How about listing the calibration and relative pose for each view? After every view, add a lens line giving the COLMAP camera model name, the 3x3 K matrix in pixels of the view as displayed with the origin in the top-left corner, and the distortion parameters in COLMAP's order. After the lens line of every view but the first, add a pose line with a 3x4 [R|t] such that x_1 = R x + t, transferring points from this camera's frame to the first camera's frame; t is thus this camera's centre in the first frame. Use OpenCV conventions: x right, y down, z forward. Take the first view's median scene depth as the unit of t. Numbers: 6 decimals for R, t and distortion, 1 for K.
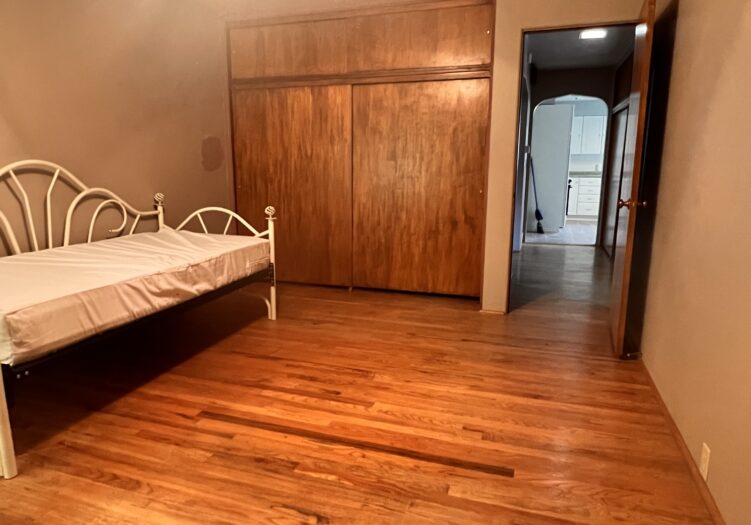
lens RADIAL K [[495.4, 0, 374.4], [0, 495.4, 259.8], [0, 0, 1]] dist [-0.000509, -0.003308]
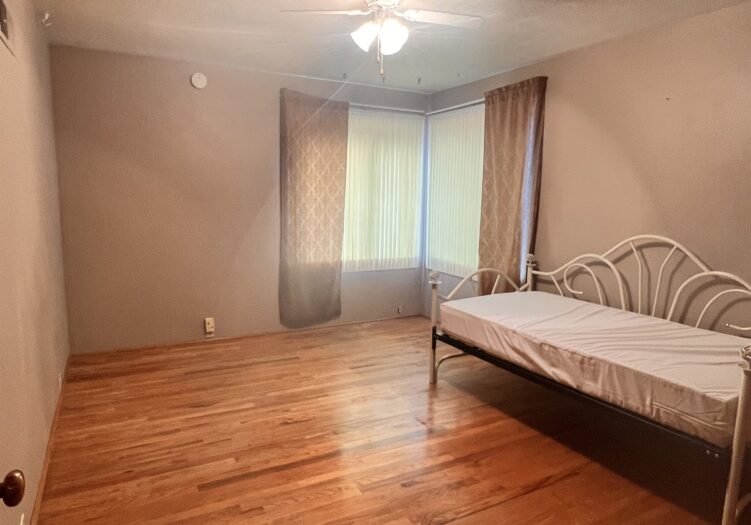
lens RADIAL K [[495.4, 0, 373.3], [0, 495.4, 264.4], [0, 0, 1]] dist [-0.000509, -0.003308]
pose [[-0.681910, 0.083201, -0.726688, 0.587361], [-0.159612, 0.952640, 0.258847, -0.348271], [0.713808, 0.292499, -0.636335, 1.361490]]
